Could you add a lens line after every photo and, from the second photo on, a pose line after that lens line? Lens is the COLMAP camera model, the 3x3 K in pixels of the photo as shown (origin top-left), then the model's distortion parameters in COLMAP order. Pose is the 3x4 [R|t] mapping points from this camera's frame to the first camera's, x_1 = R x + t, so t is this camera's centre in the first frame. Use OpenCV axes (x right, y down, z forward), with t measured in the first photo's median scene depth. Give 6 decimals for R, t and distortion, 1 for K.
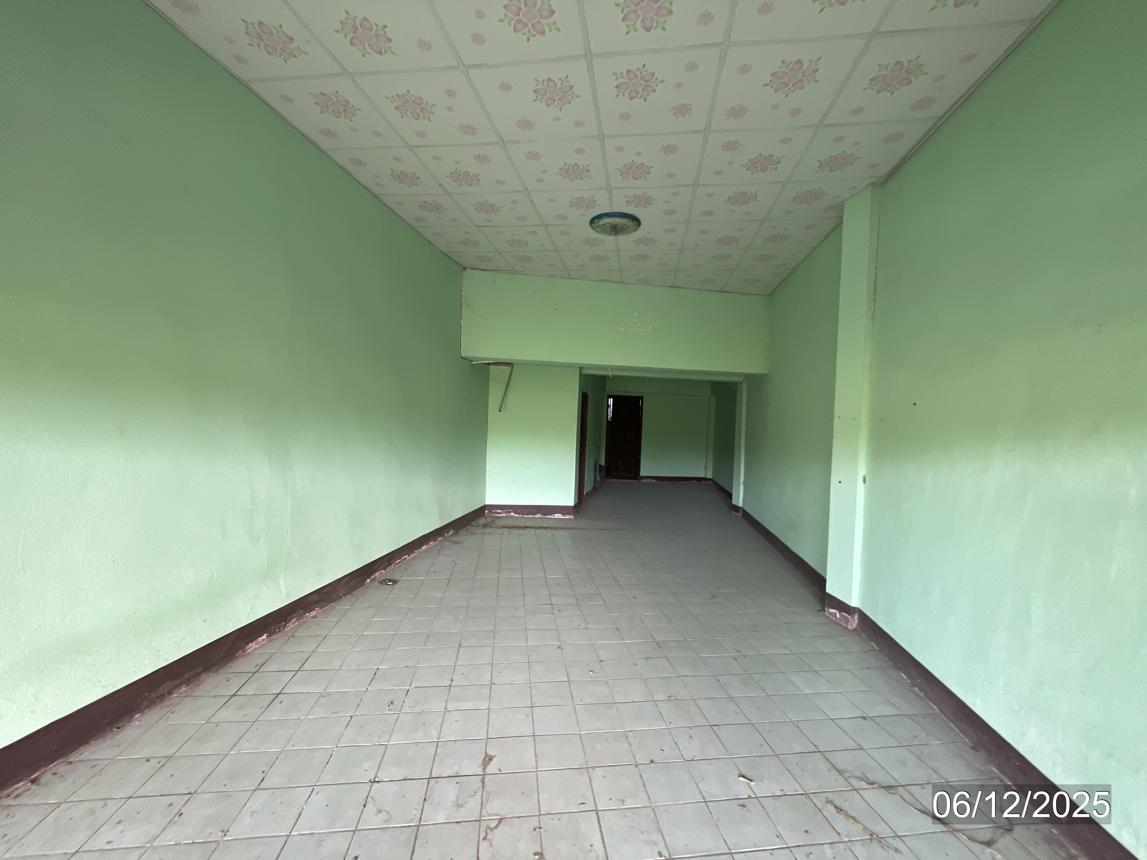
lens RADIAL K [[462.1, 0, 573.5], [0, 462.1, 430.0], [0, 0, 1]] dist [-0.000248, -0.000129]
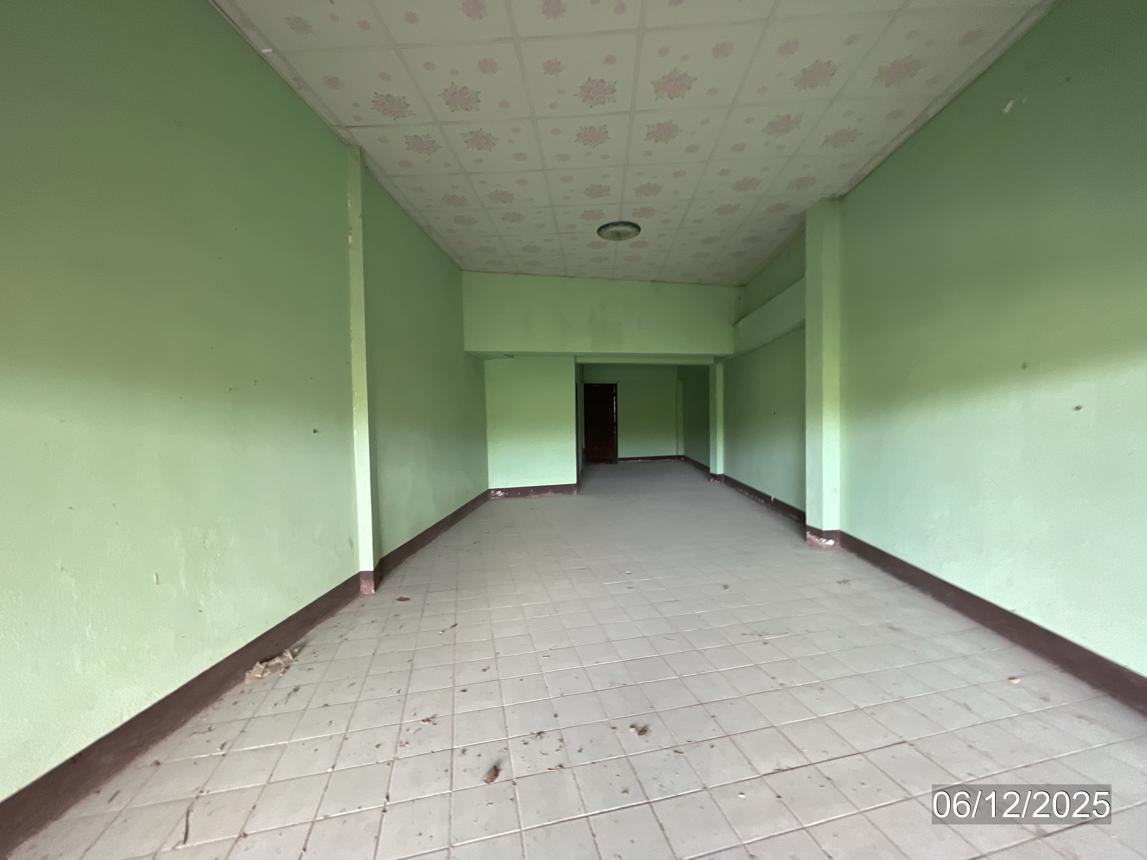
lens RADIAL K [[459.2, 0, 573.5], [0, 459.2, 430.0], [0, 0, 1]] dist [0.002183, 0.000117]
pose [[0.994148, -0.060360, 0.089588, -0.132462], [0.059161, 0.998120, 0.015982, 0.028901], [-0.090384, -0.010588, 0.995851, -0.135261]]
